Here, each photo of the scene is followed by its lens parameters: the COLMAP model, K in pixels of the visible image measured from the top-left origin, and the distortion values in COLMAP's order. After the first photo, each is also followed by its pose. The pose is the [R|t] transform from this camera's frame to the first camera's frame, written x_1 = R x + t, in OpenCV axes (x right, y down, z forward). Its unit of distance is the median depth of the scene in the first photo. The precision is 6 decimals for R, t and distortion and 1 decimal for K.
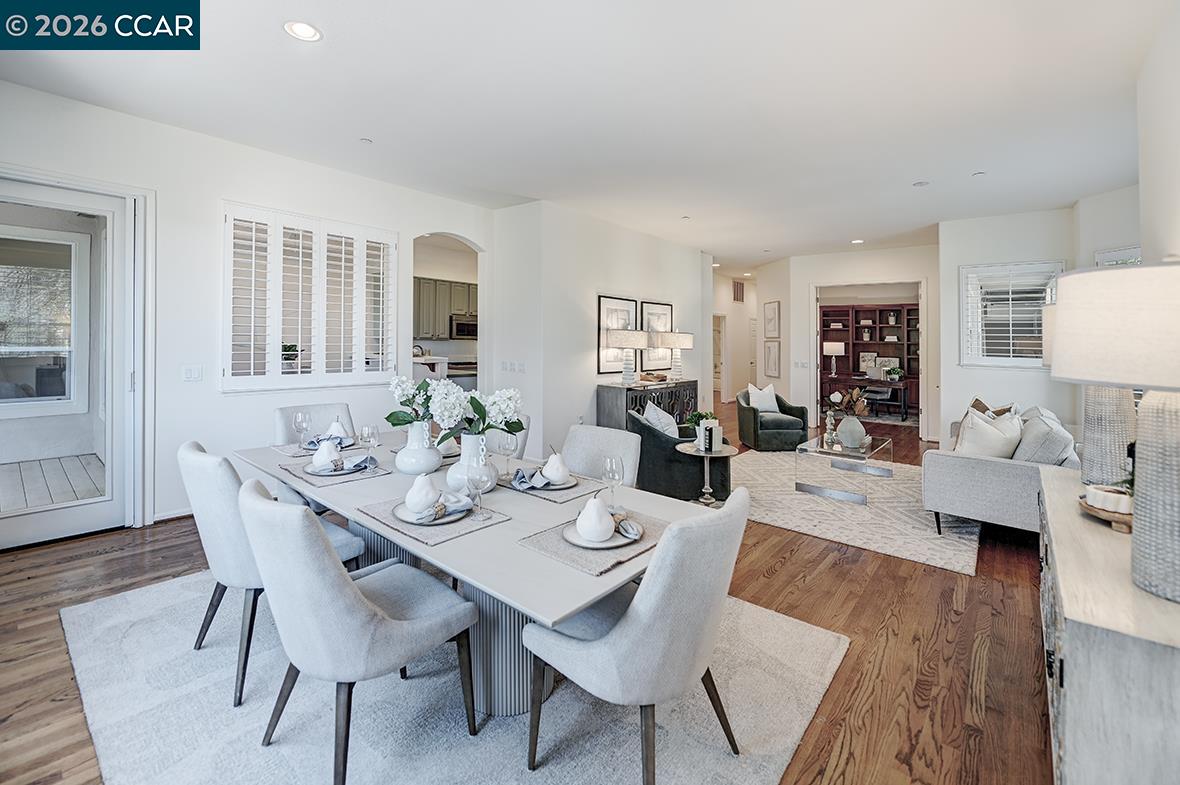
lens RADIAL K [[506.3, 0, 565.2], [0, 506.3, 333.6], [0, 0, 1]] dist [0.000432, -0.000067]
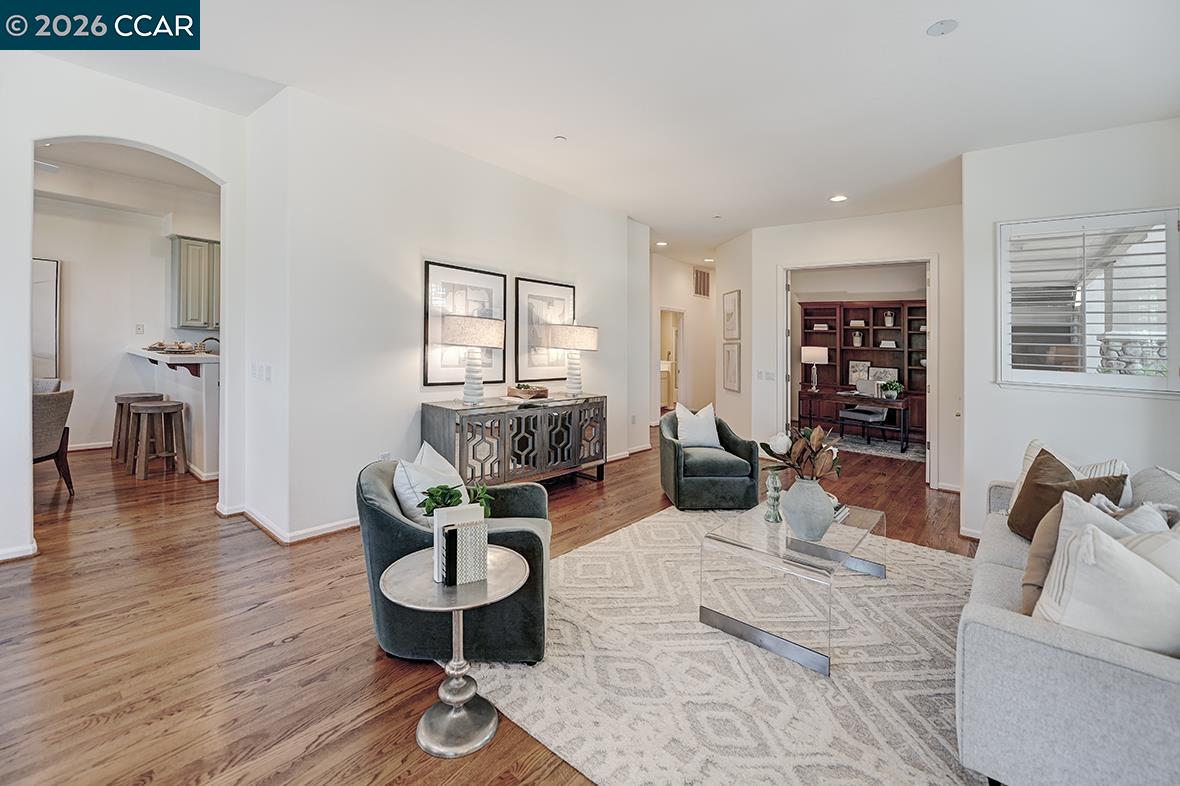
lens RADIAL K [[507.2, 0, 568.6], [0, 507.2, 326.4], [0, 0, 1]] dist [-0.001333, -0.000294]
pose [[0.999787, 0.019305, 0.007321, 0.191950], [-0.019142, 0.999581, -0.021733, 0.012793], [-0.007738, 0.021589, 0.999737, 0.293221]]
